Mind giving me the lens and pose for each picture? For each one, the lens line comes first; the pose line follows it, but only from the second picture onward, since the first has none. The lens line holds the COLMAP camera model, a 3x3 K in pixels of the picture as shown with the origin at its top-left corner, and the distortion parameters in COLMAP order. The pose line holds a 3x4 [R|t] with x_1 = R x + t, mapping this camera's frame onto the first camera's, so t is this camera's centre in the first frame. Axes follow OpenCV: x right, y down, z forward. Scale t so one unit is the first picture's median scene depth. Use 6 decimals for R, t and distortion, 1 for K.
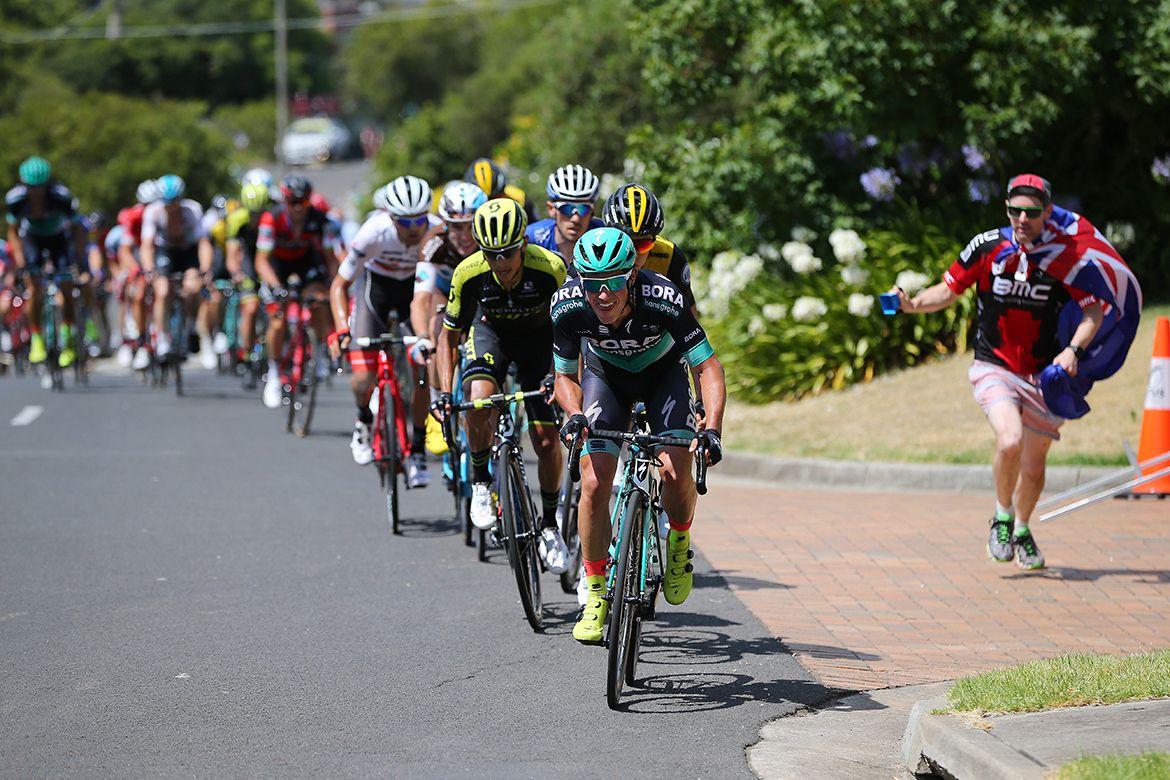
lens RADIAL K [[6808.6, 0, 586.4], [0, 6808.6, 390.3], [0, 0, 1]] dist [0.007596, 0.000000]
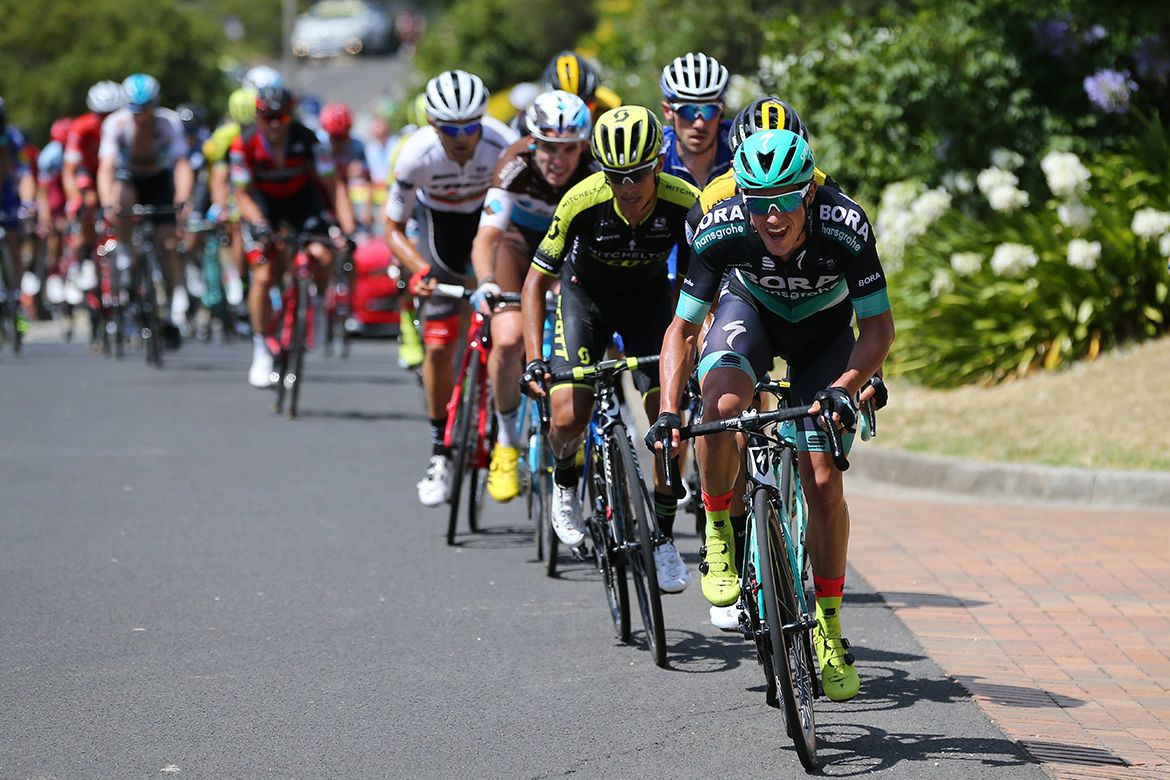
lens RADIAL K [[6808.6, 0, 583.4], [0, 6808.6, 389.5], [0, 0, 1]] dist [0.007596, 0.000000]
pose [[0.999868, 0.003636, 0.015820, -0.025566], [-0.003851, 0.999900, 0.013582, -0.007720], [-0.015769, -0.013642, 0.999783, 0.262056]]
